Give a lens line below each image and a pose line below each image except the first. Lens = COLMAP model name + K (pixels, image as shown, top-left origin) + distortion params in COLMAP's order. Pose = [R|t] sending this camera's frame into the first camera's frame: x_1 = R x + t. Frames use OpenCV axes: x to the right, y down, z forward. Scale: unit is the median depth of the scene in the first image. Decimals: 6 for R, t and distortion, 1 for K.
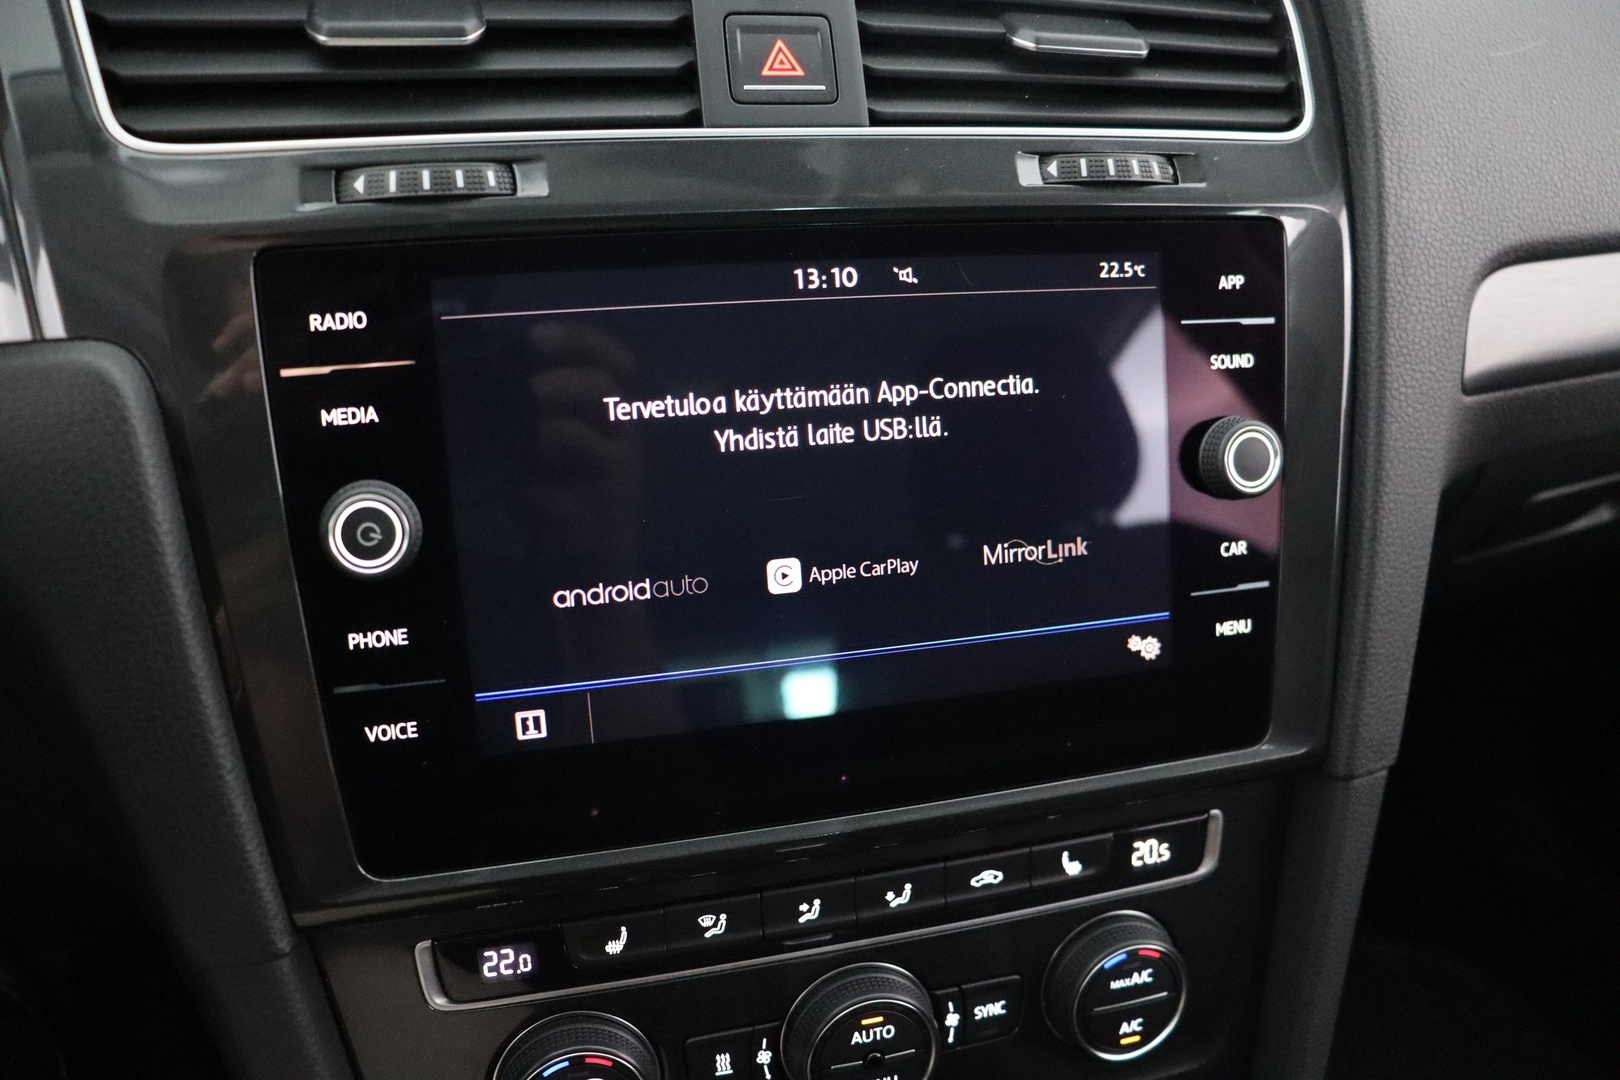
lens RADIAL K [[1347.8, 0, 808.4], [0, 1347.8, 551.5], [0, 0, 1]] dist [-0.177877, 0.134038]
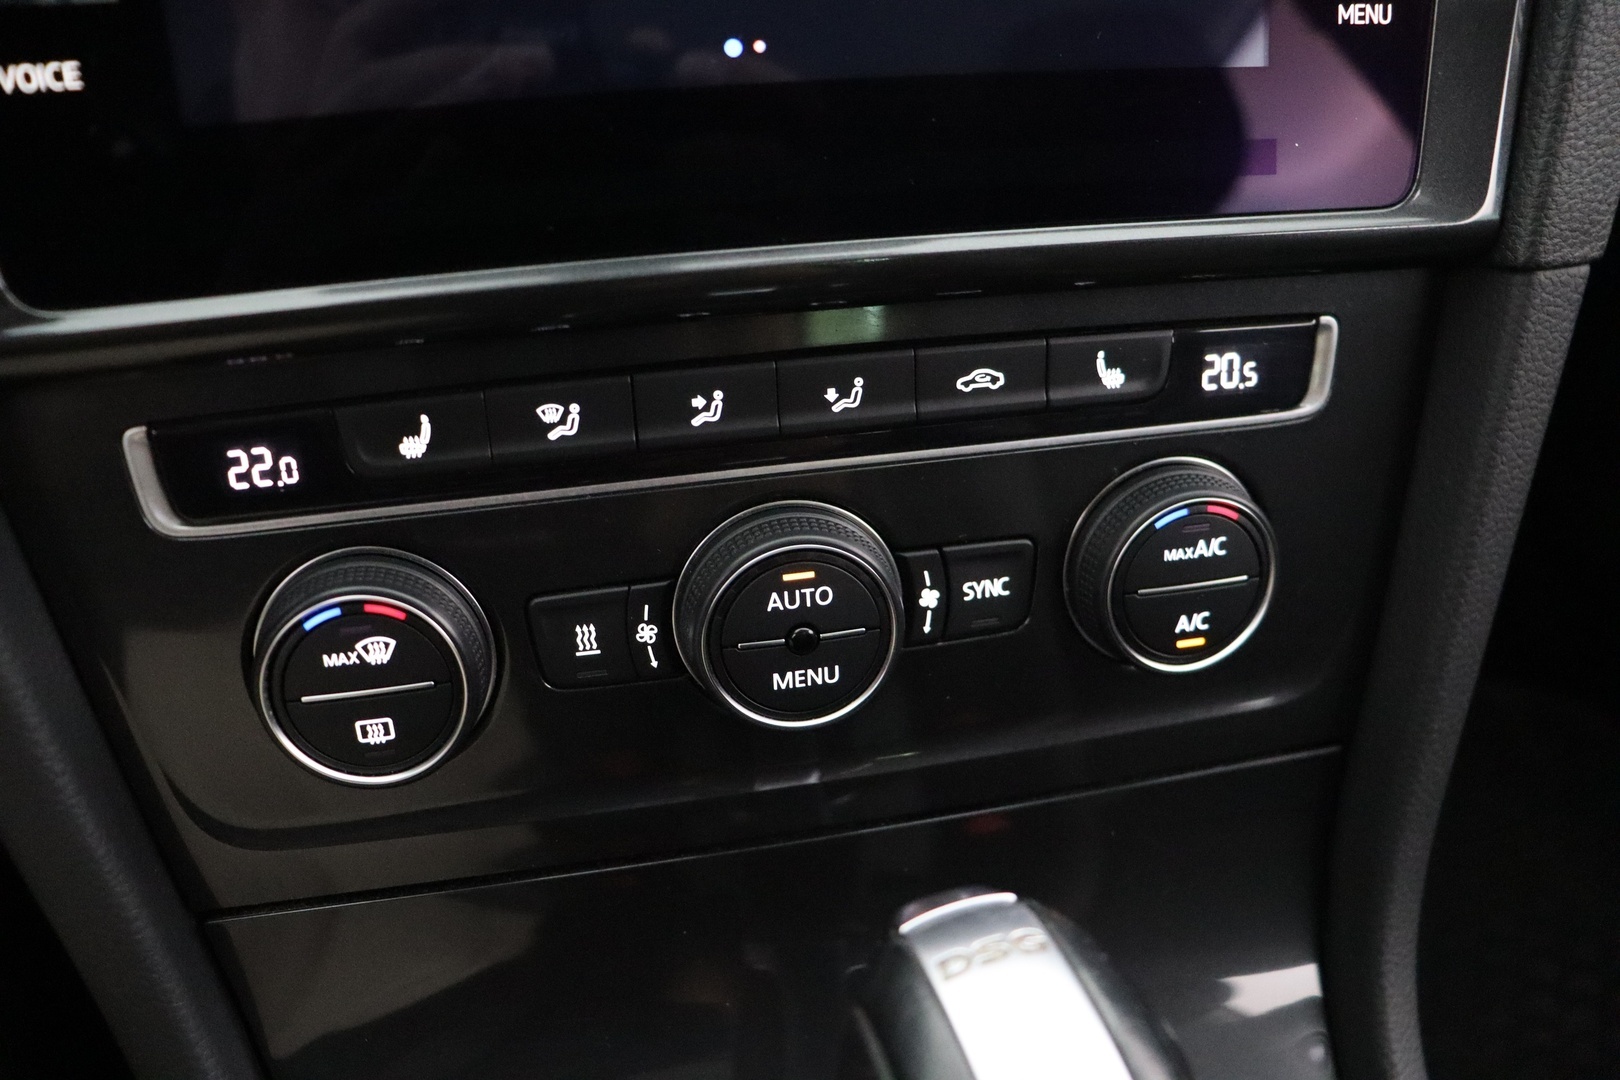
lens RADIAL K [[1347.8, 0, 816.1], [0, 1347.8, 548.2], [0, 0, 1]] dist [-0.177877, 0.134038]
pose [[0.997104, 0.021966, -0.072808, 0.101491], [-0.010586, 0.988147, 0.153147, 0.224112], [0.075309, -0.151933, 0.985518, 0.309725]]
